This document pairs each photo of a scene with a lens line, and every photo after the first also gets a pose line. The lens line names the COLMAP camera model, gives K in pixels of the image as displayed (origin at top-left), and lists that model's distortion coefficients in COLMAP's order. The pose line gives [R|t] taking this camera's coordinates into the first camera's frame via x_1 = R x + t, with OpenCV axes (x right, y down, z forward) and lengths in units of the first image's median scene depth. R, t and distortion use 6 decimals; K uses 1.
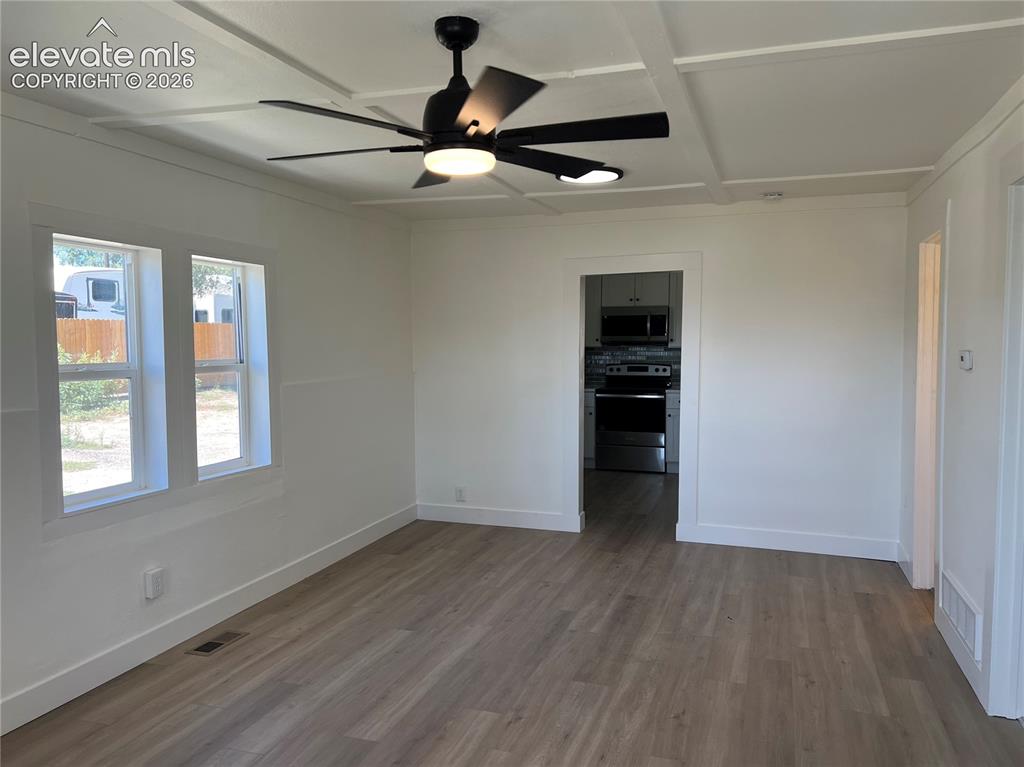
lens RADIAL K [[759.6, 0, 512.5], [0, 759.6, 388.8], [0, 0, 1]] dist [0.014426, -0.027083]
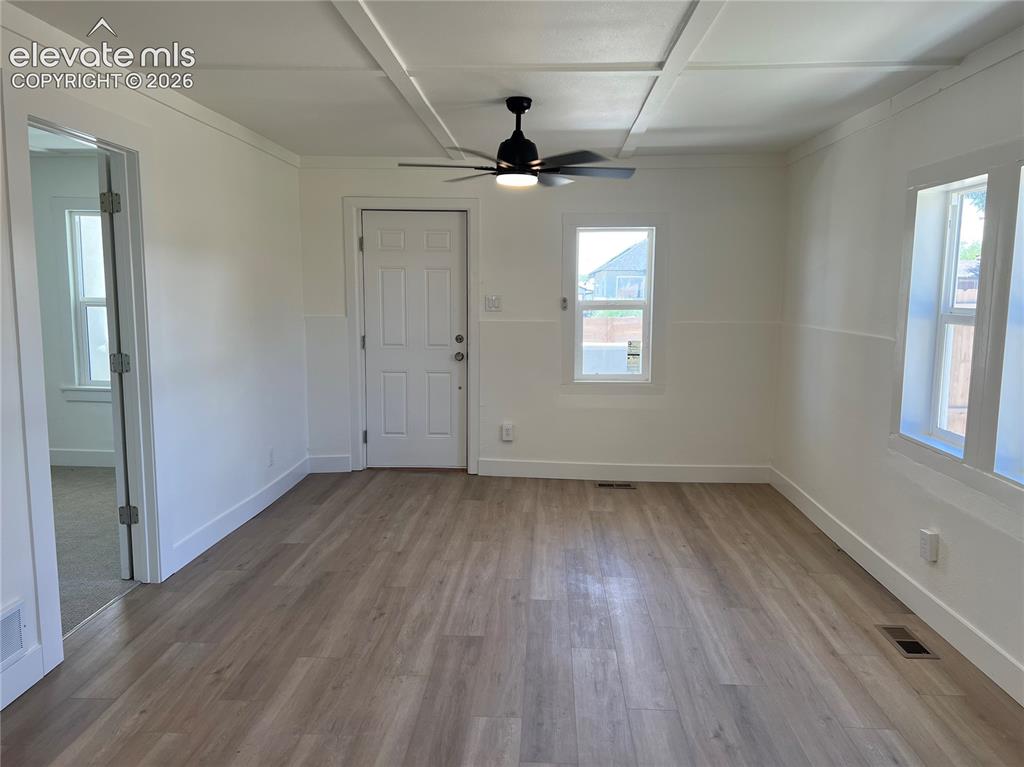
lens RADIAL K [[759.6, 0, 512.6], [0, 759.6, 382.7], [0, 0, 1]] dist [0.014426, -0.027083]
pose [[-0.958787, 0.031784, -0.282341, 0.298724], [-0.022361, 0.982199, 0.186506, -0.112039], [0.283243, 0.185133, -0.941010, 1.820163]]
